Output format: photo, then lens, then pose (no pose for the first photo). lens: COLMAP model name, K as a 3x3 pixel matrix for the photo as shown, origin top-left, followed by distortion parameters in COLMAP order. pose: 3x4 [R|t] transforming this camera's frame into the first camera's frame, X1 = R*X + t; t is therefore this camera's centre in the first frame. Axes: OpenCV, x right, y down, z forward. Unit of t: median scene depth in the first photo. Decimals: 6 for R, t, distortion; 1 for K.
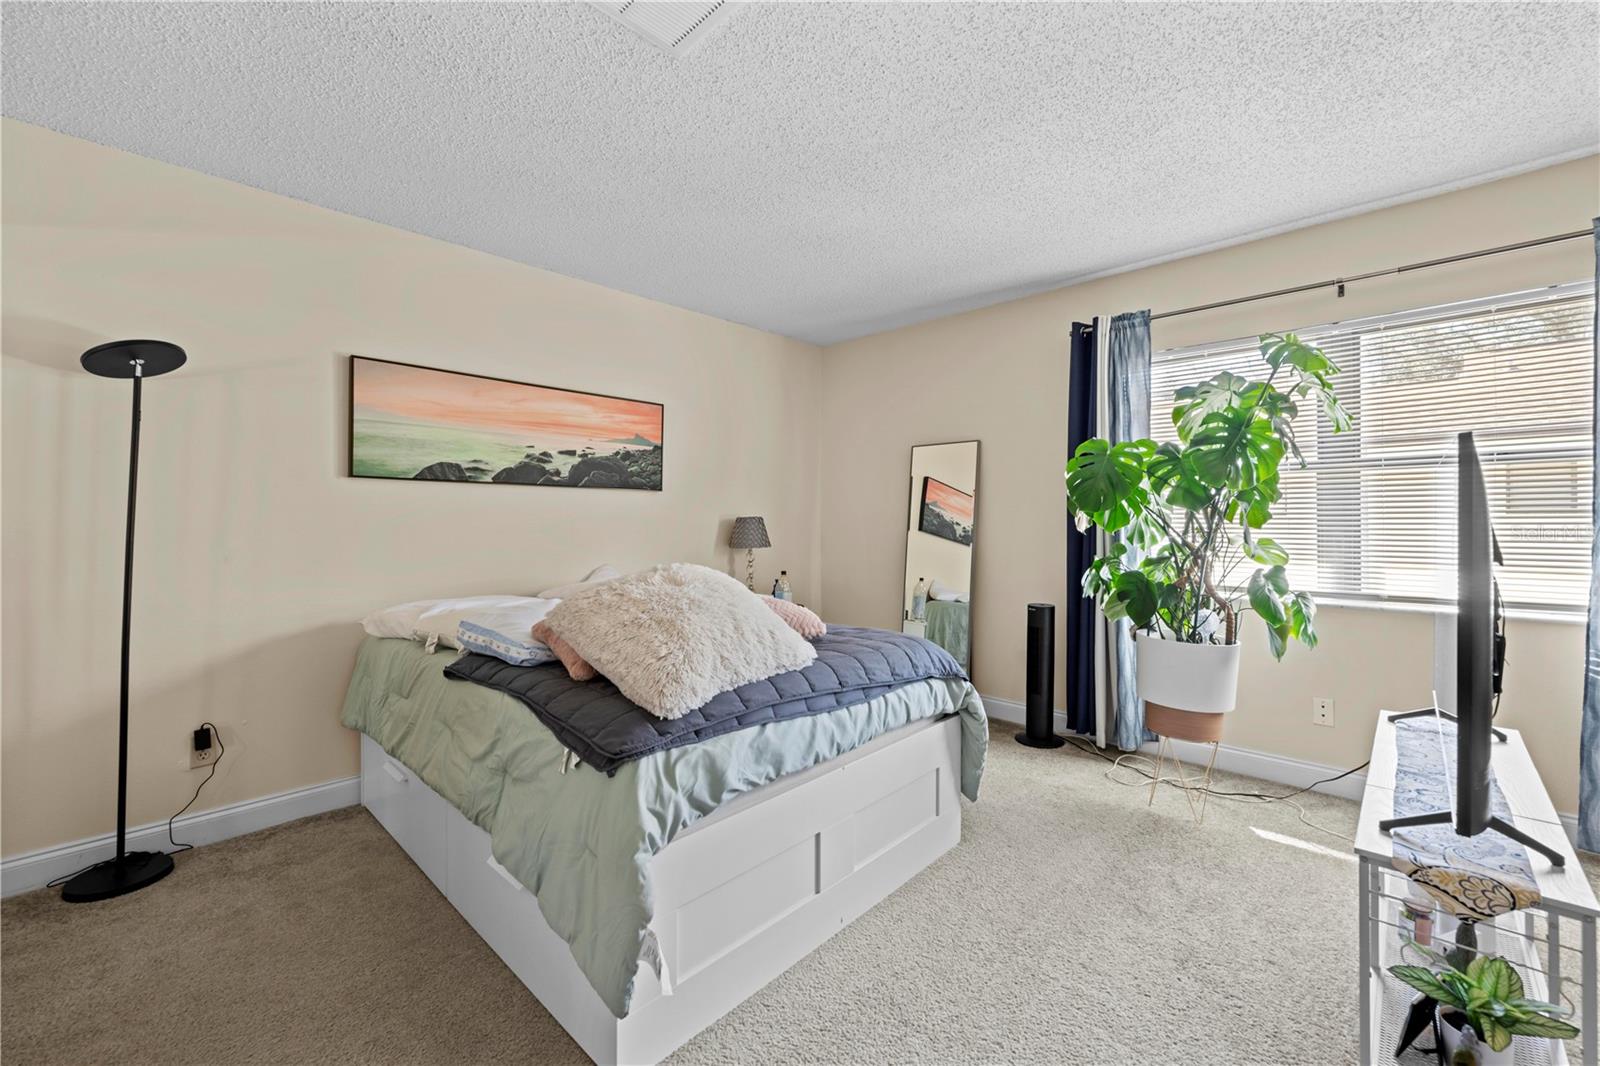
lens RADIAL K [[648.4, 0, 805.9], [0, 648.4, 517.5], [0, 0, 1]] dist [-0.001561, 0.000245]
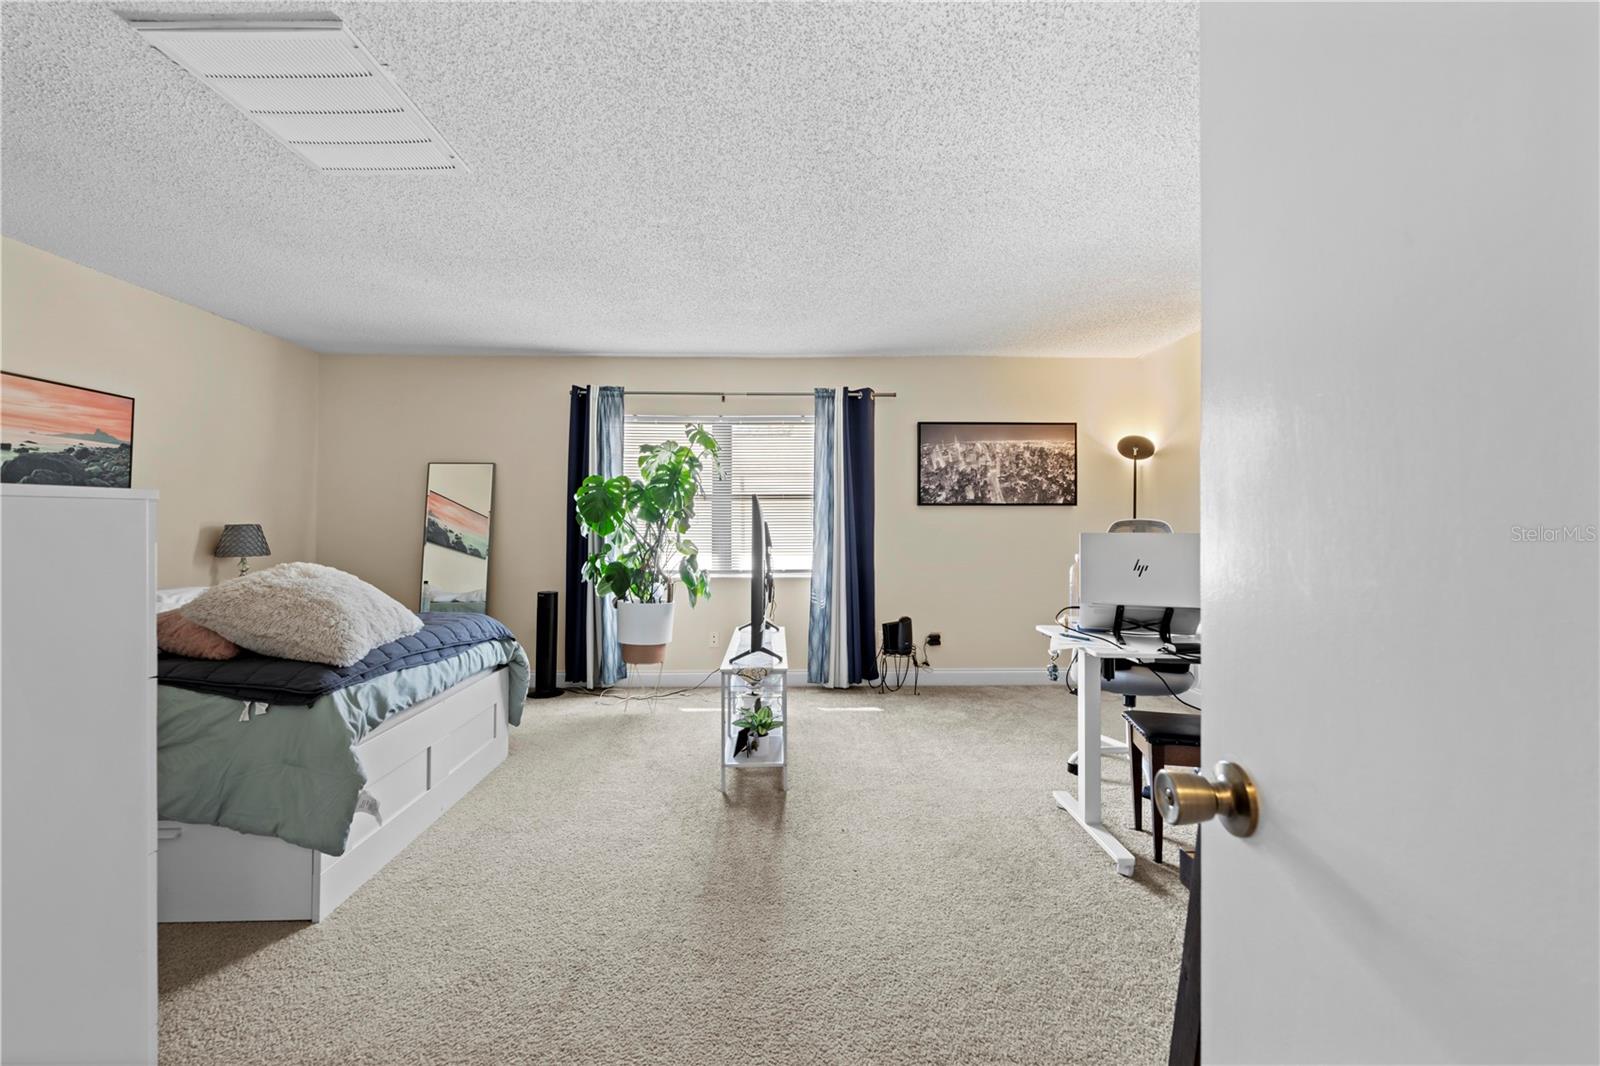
lens RADIAL K [[648.4, 0, 788.9], [0, 648.4, 522.5], [0, 0, 1]] dist [-0.001561, 0.000245]
pose [[0.712546, 0.008902, 0.701569, -0.293474], [-0.005252, 0.999959, -0.007354, -0.000887], [-0.701606, 0.001555, 0.712564, -0.398061]]
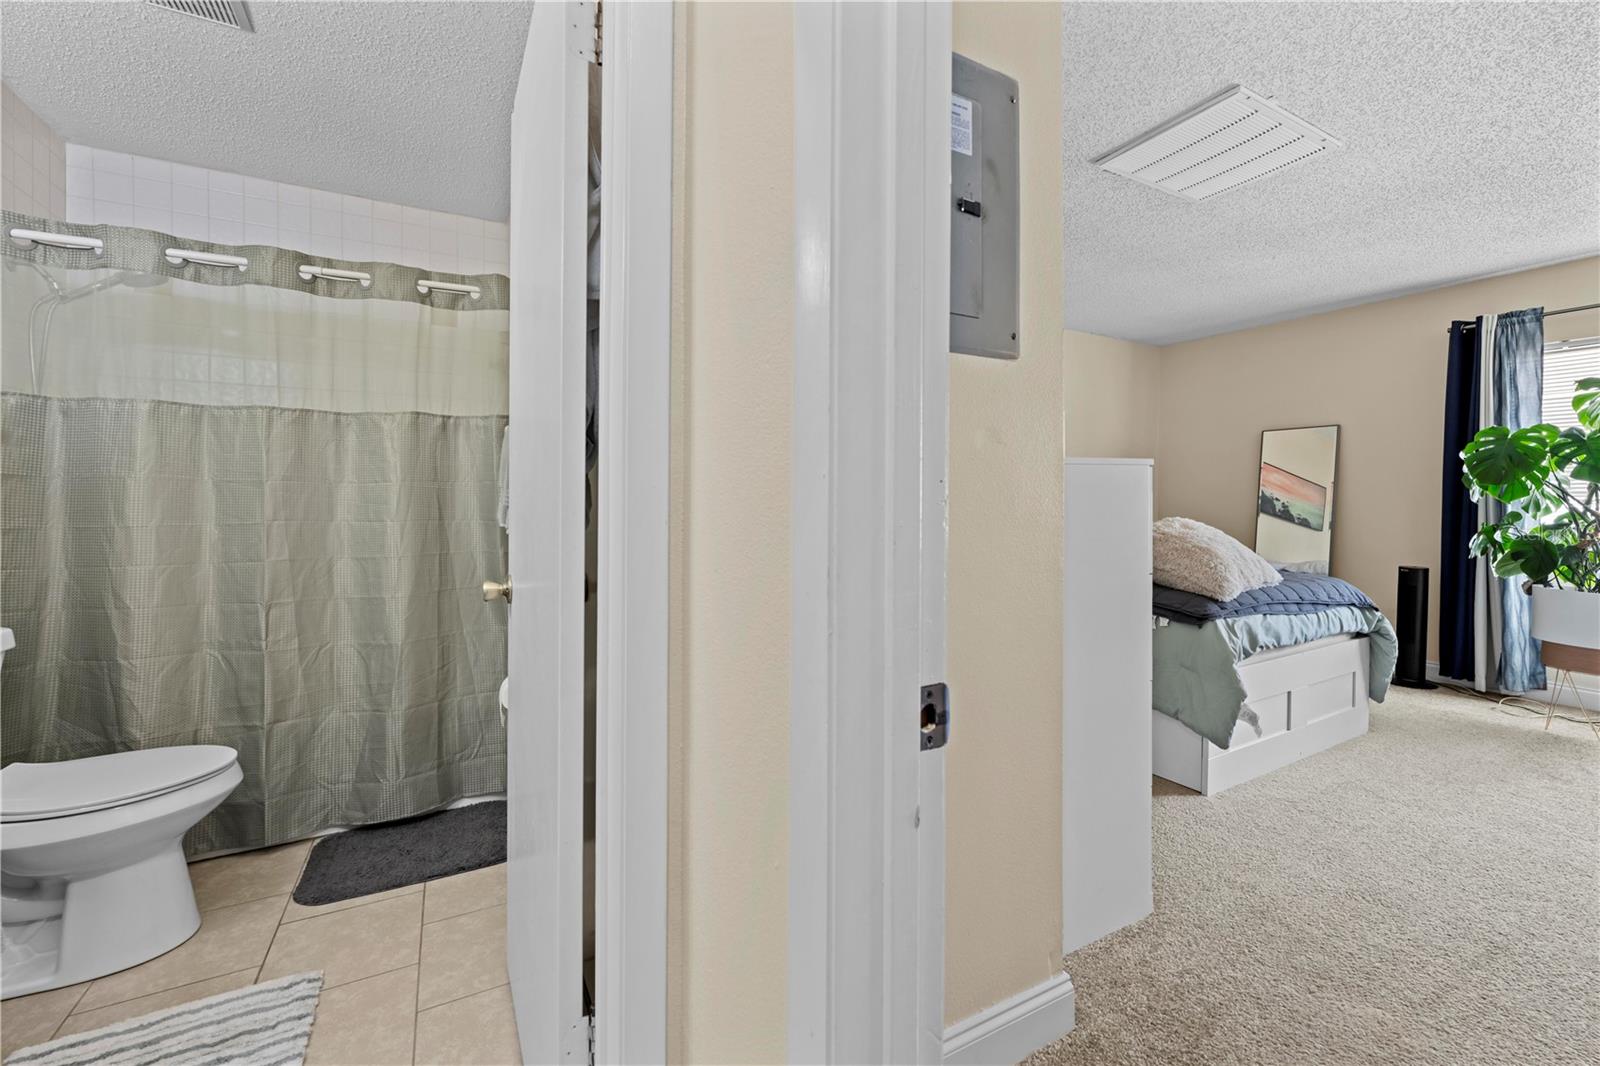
lens RADIAL K [[648.4, 0, 805.4], [0, 648.4, 504.4], [0, 0, 1]] dist [-0.001561, 0.000245]
pose [[0.953368, 0.006159, -0.301747, -0.431051], [-0.002910, 0.999933, 0.011213, 0.017651], [0.301796, -0.009812, 0.953322, -0.571302]]
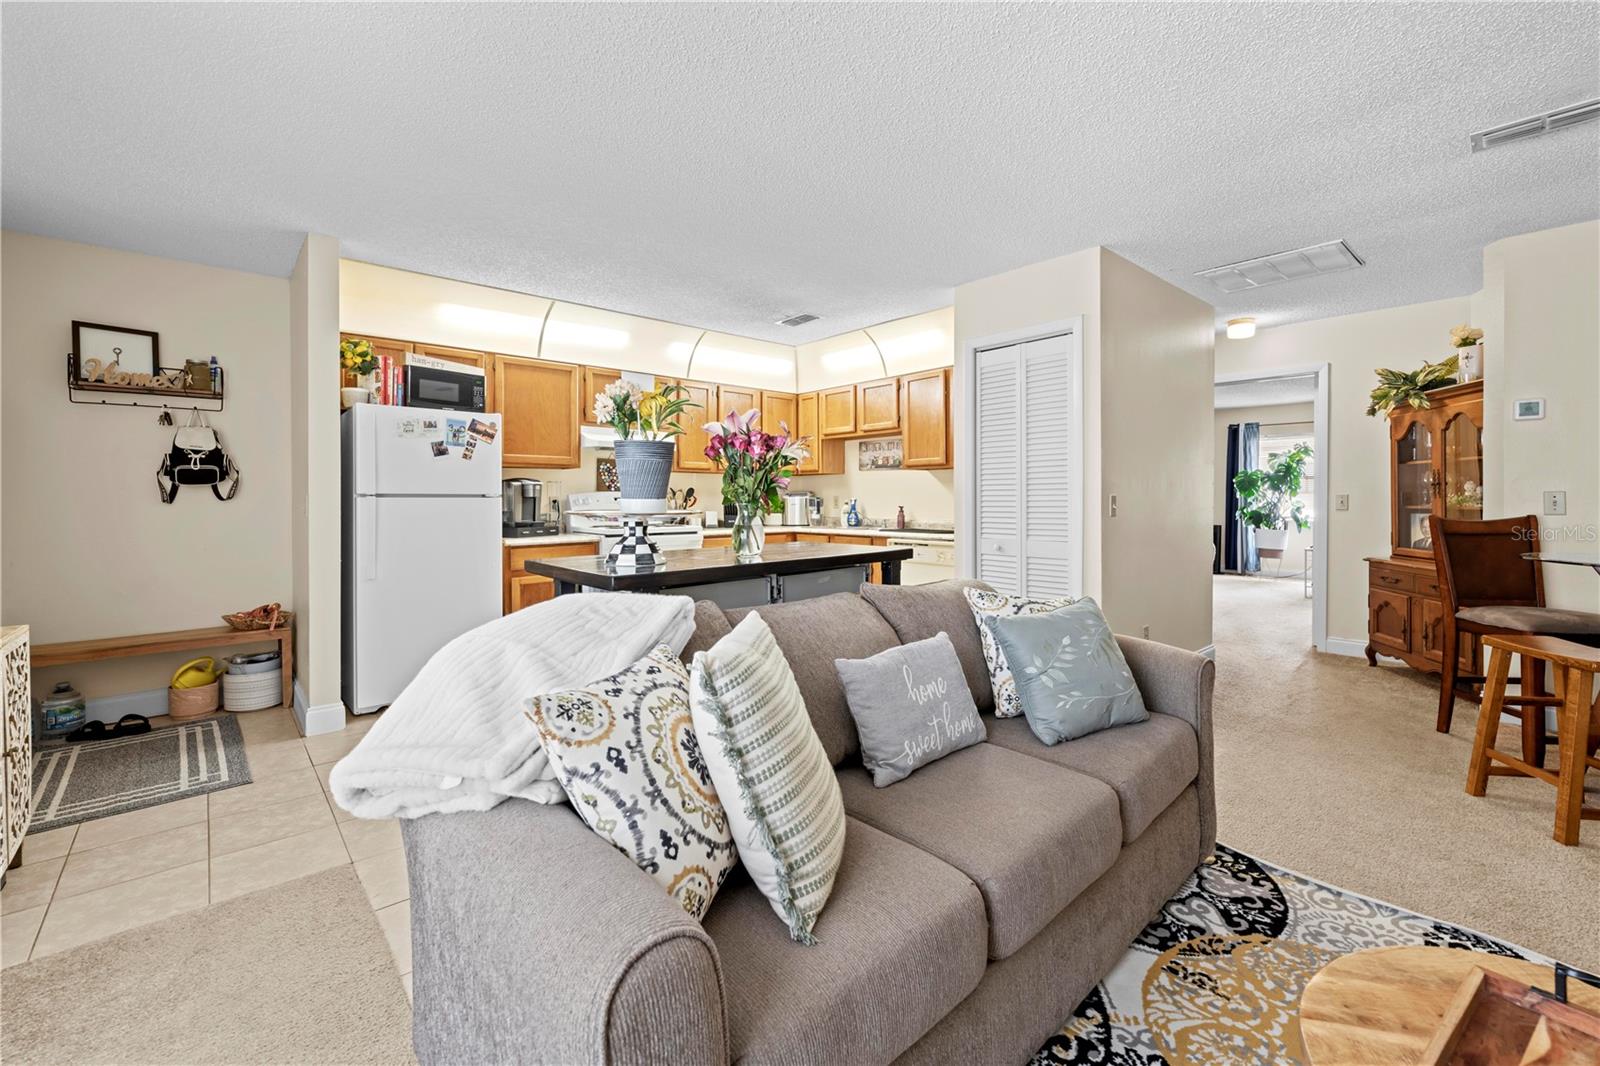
lens RADIAL K [[648.4, 0, 818.3], [0, 648.4, 496.7], [0, 0, 1]] dist [-0.001561, 0.000245]
pose [[0.997919, 0.003814, -0.064364, -1.534680], [-0.003358, 0.999969, 0.007191, 0.000168], [0.064389, -0.006960, 0.997901, -2.487531]]
